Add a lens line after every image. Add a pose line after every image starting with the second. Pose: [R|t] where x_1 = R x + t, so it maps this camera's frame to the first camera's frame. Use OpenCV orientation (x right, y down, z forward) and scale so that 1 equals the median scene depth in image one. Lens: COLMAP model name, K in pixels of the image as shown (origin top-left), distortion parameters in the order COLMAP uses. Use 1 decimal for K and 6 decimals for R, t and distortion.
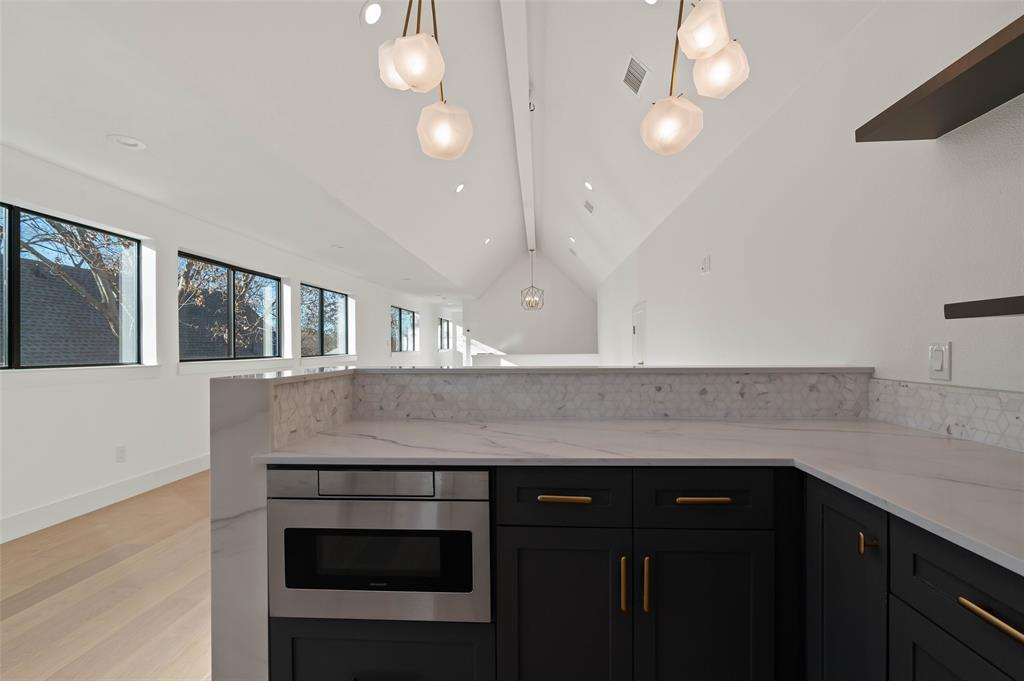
lens RADIAL K [[466.3, 0, 514.9], [0, 466.3, 352.6], [0, 0, 1]] dist [-0.000412, 0.000055]
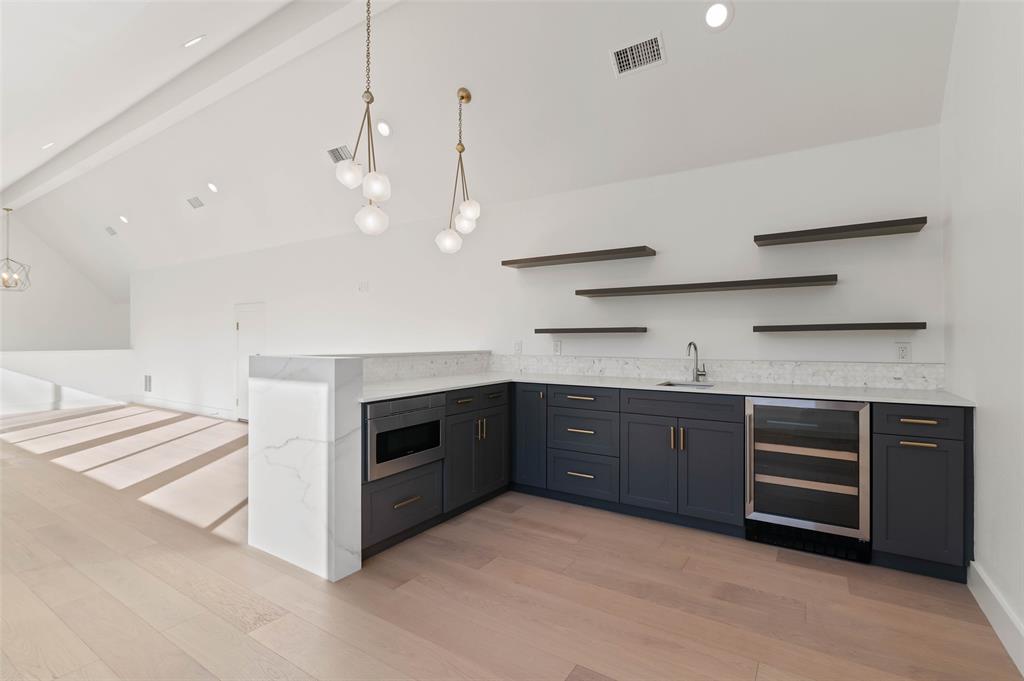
lens RADIAL K [[470.5, 0, 511.6], [0, 470.5, 344.4], [0, 0, 1]] dist [-0.008099, 0.000301]
pose [[0.502129, -0.001191, 0.864792, -1.328983], [0.008160, 0.999961, -0.003361, 0.010269], [-0.864754, 0.008745, 0.502120, -0.339621]]
